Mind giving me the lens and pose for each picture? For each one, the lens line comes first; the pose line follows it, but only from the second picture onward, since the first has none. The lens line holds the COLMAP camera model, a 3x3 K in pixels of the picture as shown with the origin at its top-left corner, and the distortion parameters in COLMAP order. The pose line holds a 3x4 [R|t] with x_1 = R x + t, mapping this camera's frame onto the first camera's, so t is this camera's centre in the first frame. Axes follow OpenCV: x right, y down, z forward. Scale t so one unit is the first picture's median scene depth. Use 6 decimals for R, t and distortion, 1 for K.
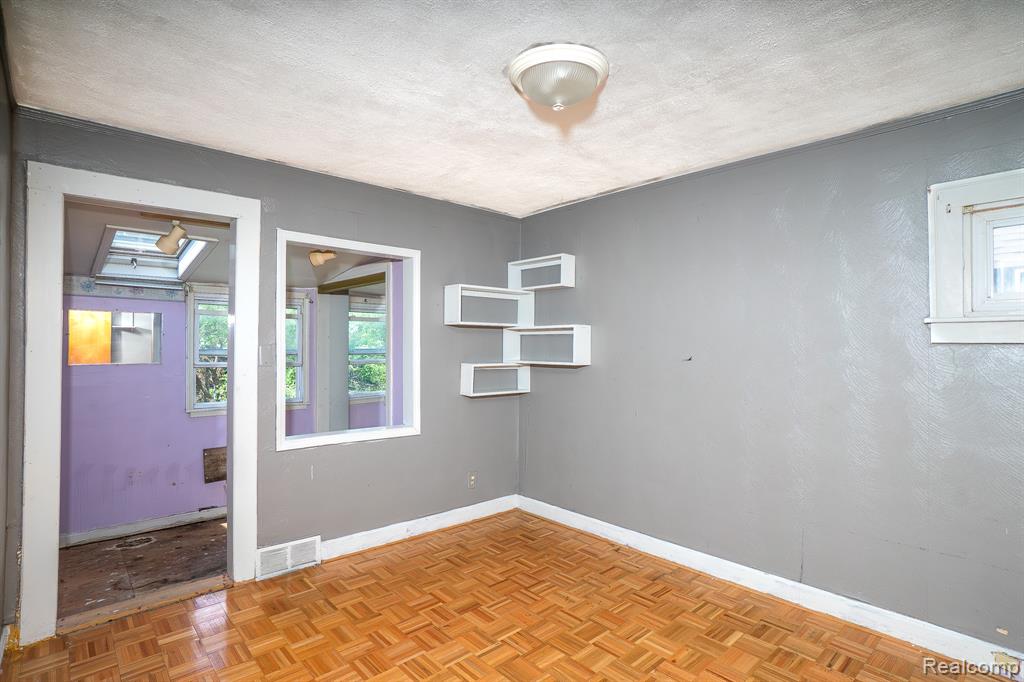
lens RADIAL K [[519.4, 0, 512.0], [0, 519.4, 341.0], [0, 0, 1]] dist [-0.003003, 0.000312]
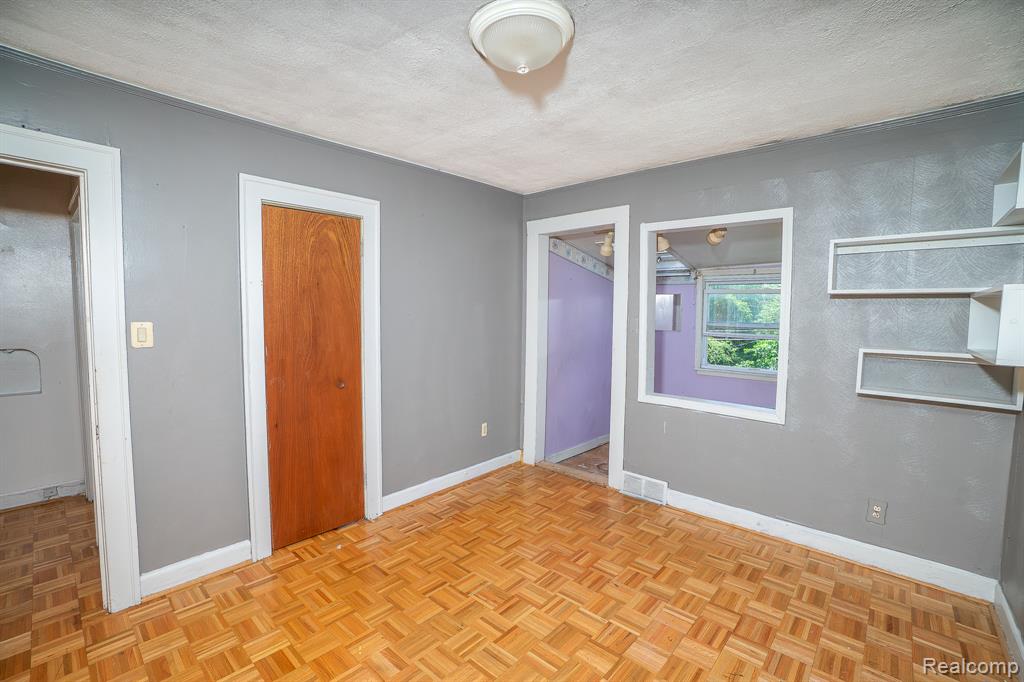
lens RADIAL K [[455.7, 0, 512.0], [0, 455.7, 341.0], [0, 0, 1]] dist [-0.065611, 0.024522]
pose [[0.098684, 0.060237, -0.993294, 0.597972], [-0.005167, 0.998184, 0.060020, 0.000036], [0.995105, -0.000791, 0.098816, 0.577966]]
